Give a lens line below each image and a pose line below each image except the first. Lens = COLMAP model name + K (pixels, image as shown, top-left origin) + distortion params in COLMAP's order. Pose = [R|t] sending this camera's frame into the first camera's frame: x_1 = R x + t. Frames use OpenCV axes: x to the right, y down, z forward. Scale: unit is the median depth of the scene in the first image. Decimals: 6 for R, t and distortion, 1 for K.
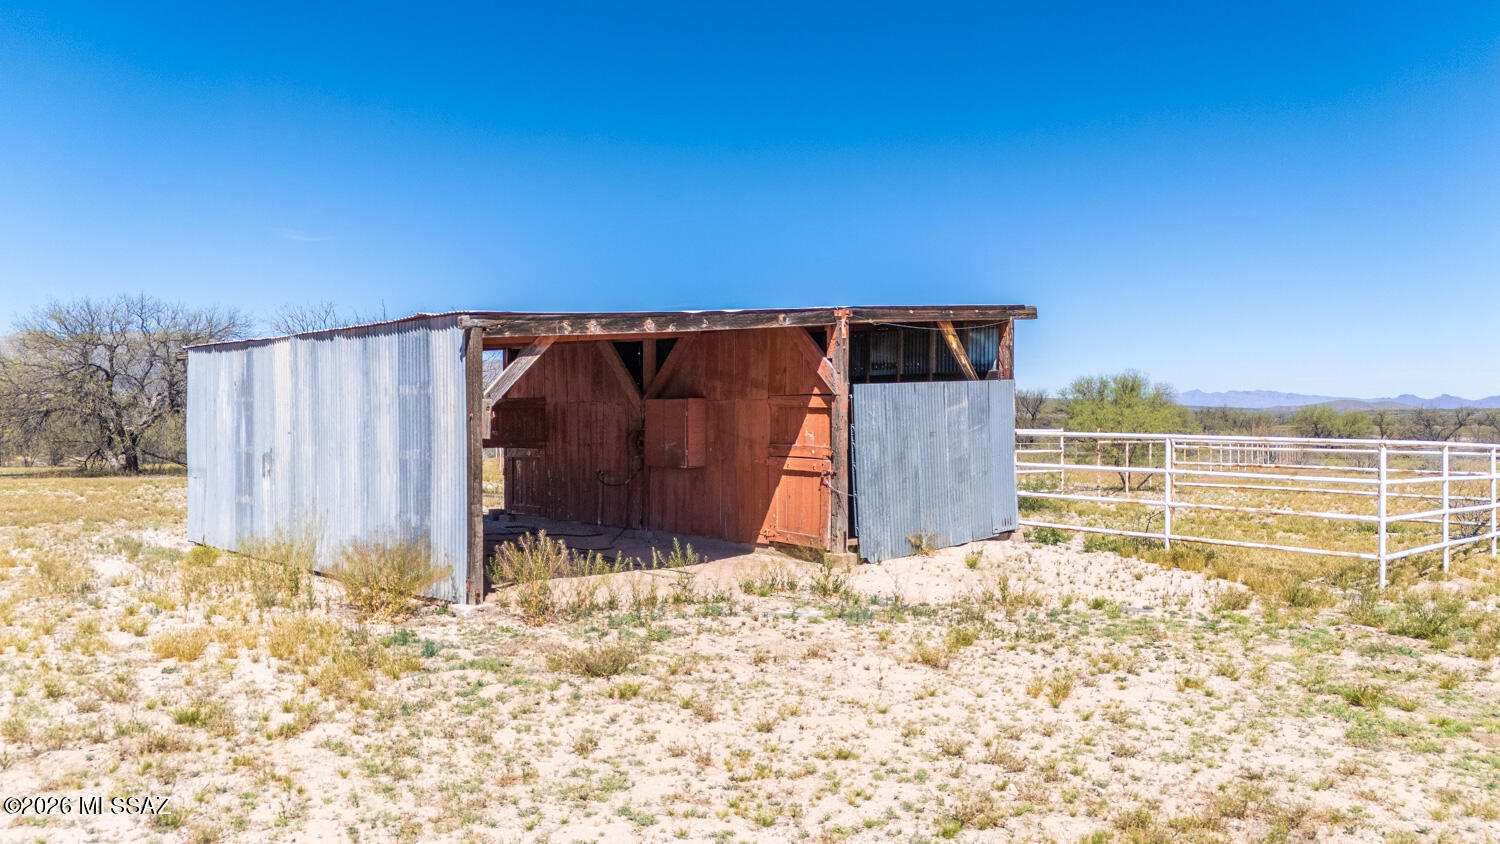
lens RADIAL K [[1106.2, 0, 740.4], [0, 1106.2, 422.3], [0, 0, 1]] dist [0.063249, -0.053104]
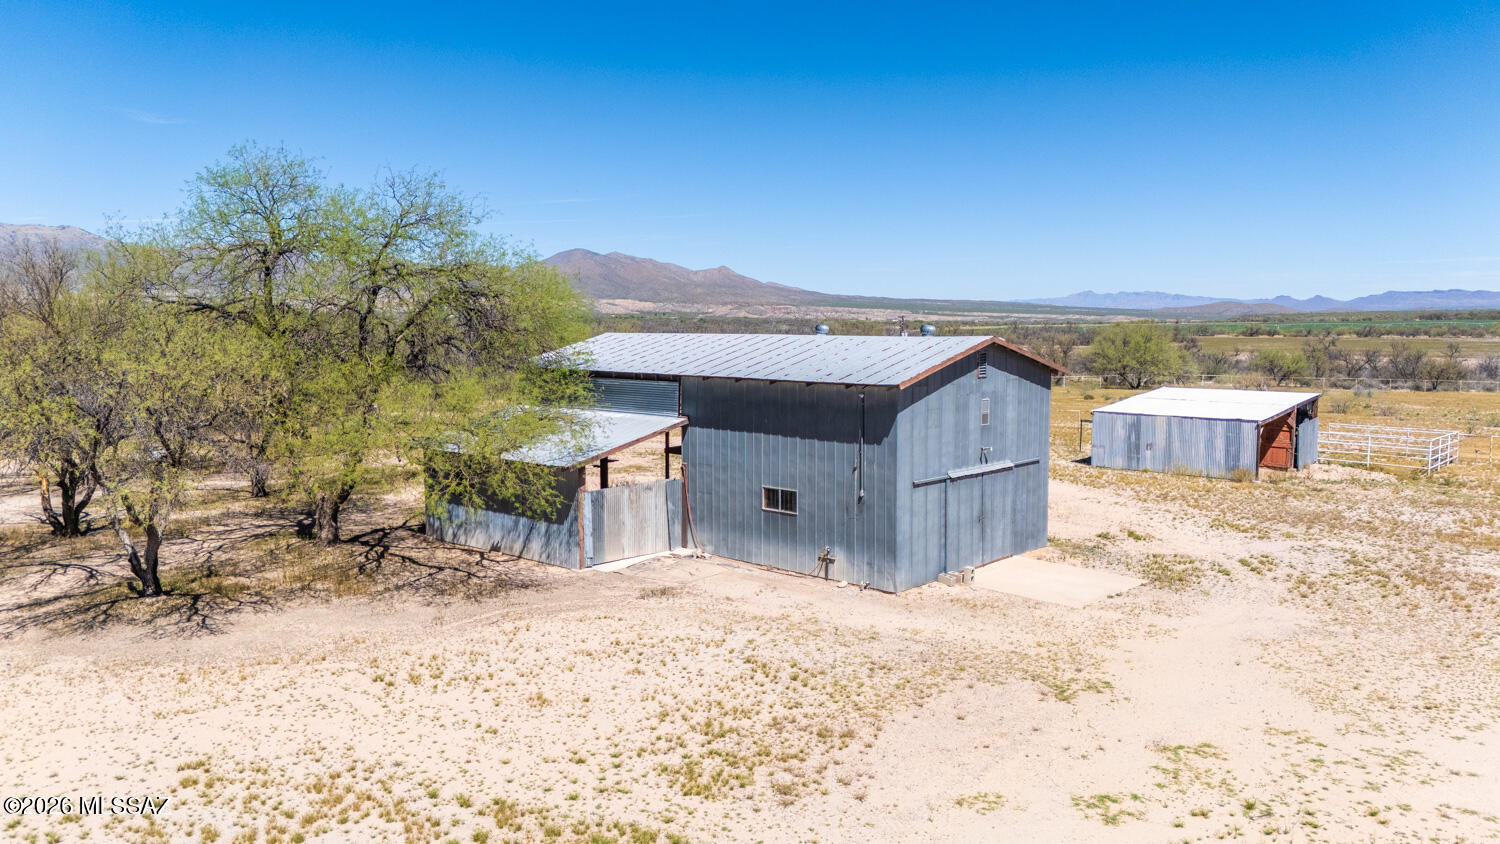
lens RADIAL K [[1106.2, 0, 742.7], [0, 1106.2, 433.9], [0, 0, 1]] dist [0.063249, -0.053104]
pose [[0.996079, -0.006382, 0.088243, -2.097241], [-0.002545, 0.994915, 0.100684, -0.378741], [-0.088437, -0.100514, 0.990997, -2.603098]]
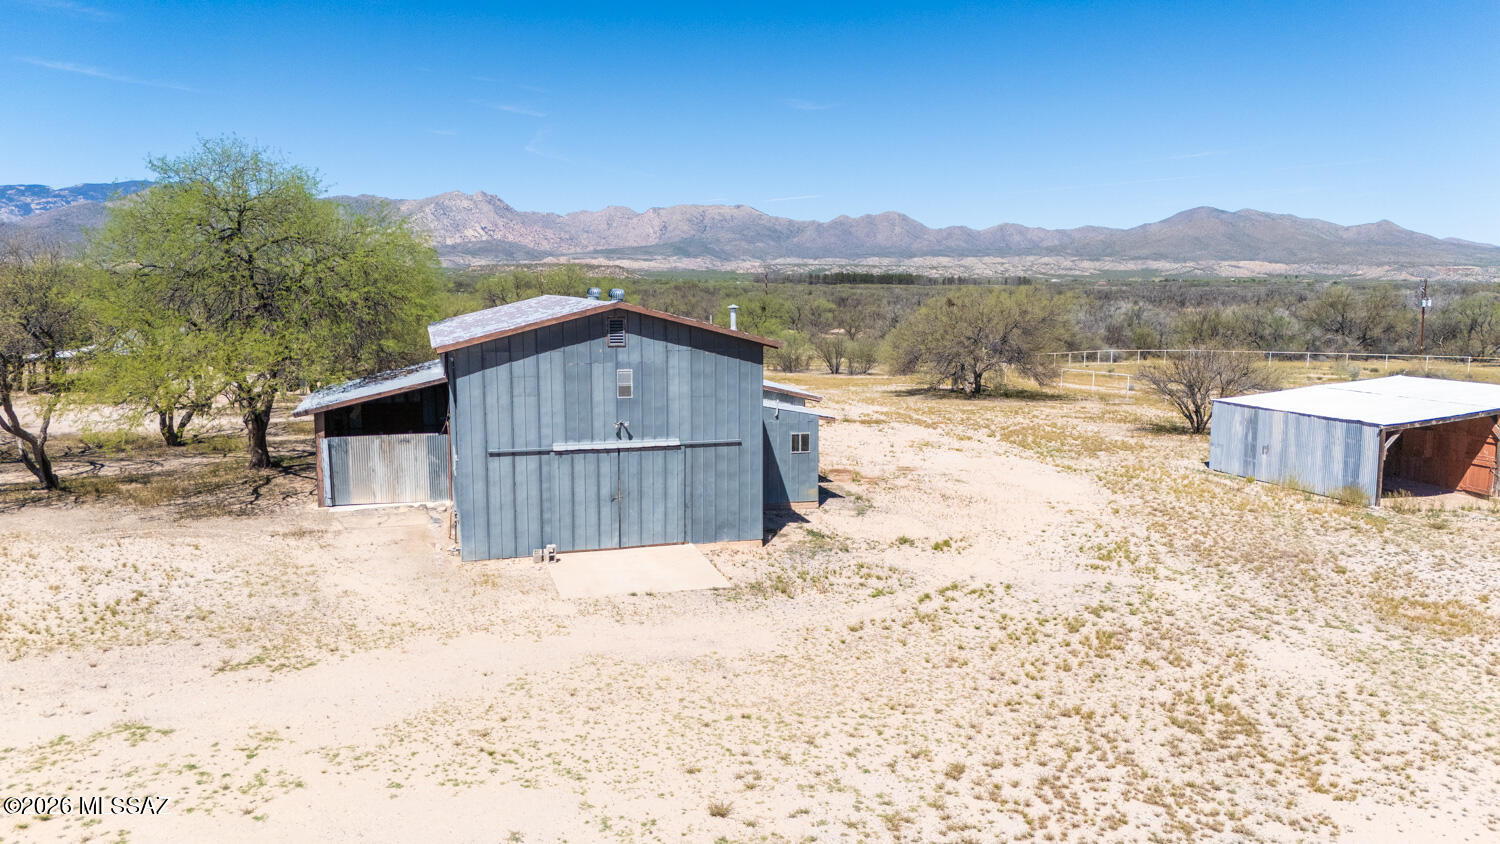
lens RADIAL K [[1106.2, 0, 739.1], [0, 1106.2, 413.1], [0, 0, 1]] dist [0.063249, -0.053104]
pose [[0.901473, 0.056965, -0.429070, -0.402967], [-0.007234, 0.993146, 0.116655, -0.386812], [0.432775, -0.102057, 0.895707, -2.206781]]
